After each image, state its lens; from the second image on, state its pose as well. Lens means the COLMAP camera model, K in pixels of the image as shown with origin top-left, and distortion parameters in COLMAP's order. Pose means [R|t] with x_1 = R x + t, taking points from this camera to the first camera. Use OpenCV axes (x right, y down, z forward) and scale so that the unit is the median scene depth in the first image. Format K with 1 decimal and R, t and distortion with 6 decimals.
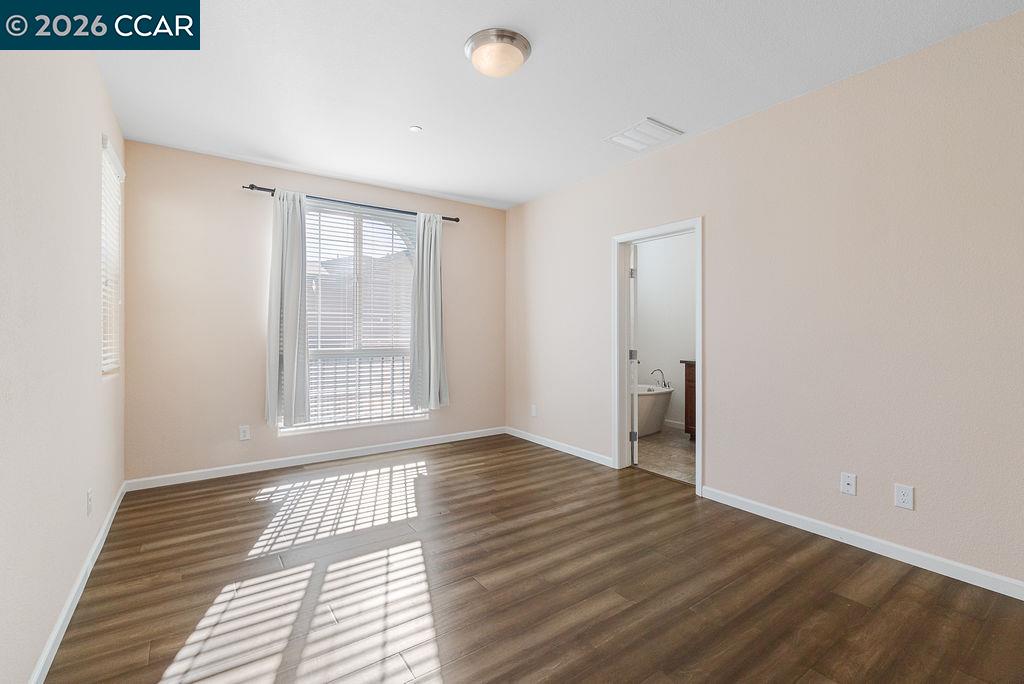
lens RADIAL K [[448.4, 0, 505.0], [0, 448.4, 341.5], [0, 0, 1]] dist [-0.003511, 0.000088]
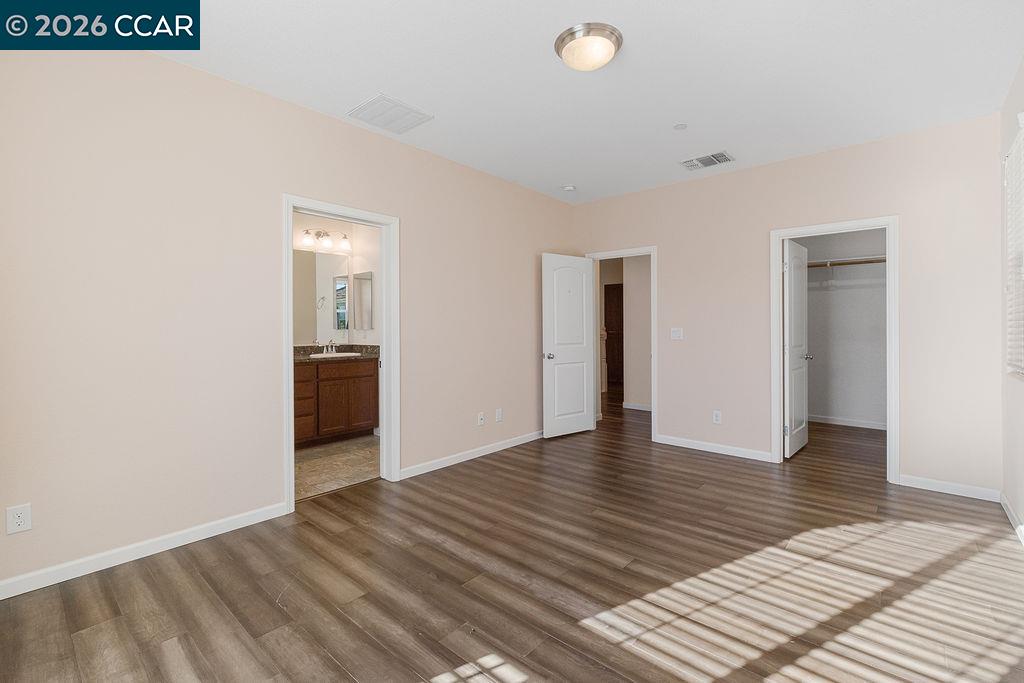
lens RADIAL K [[448.4, 0, 513.2], [0, 448.4, 334.1], [0, 0, 1]] dist [-0.003511, 0.000088]
pose [[-0.241895, -0.018282, 0.970130, -0.578938], [0.016849, 0.999593, 0.023038, -0.022131], [-0.970156, 0.021919, -0.241489, 0.858420]]
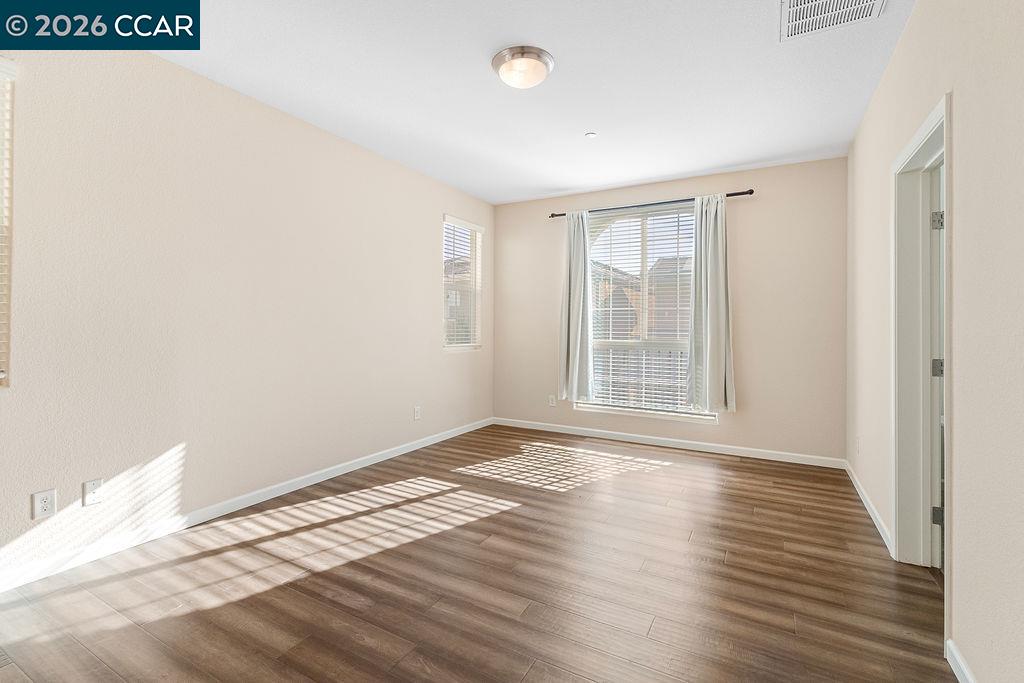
lens RADIAL K [[448.4, 0, 514.6], [0, 448.4, 332.4], [0, 0, 1]] dist [-0.003511, 0.000088]
pose [[0.455155, 0.015197, -0.890283, 0.563539], [-0.024505, 0.999689, 0.004537, -0.003102], [0.890075, 0.019751, 0.455386, 0.300550]]
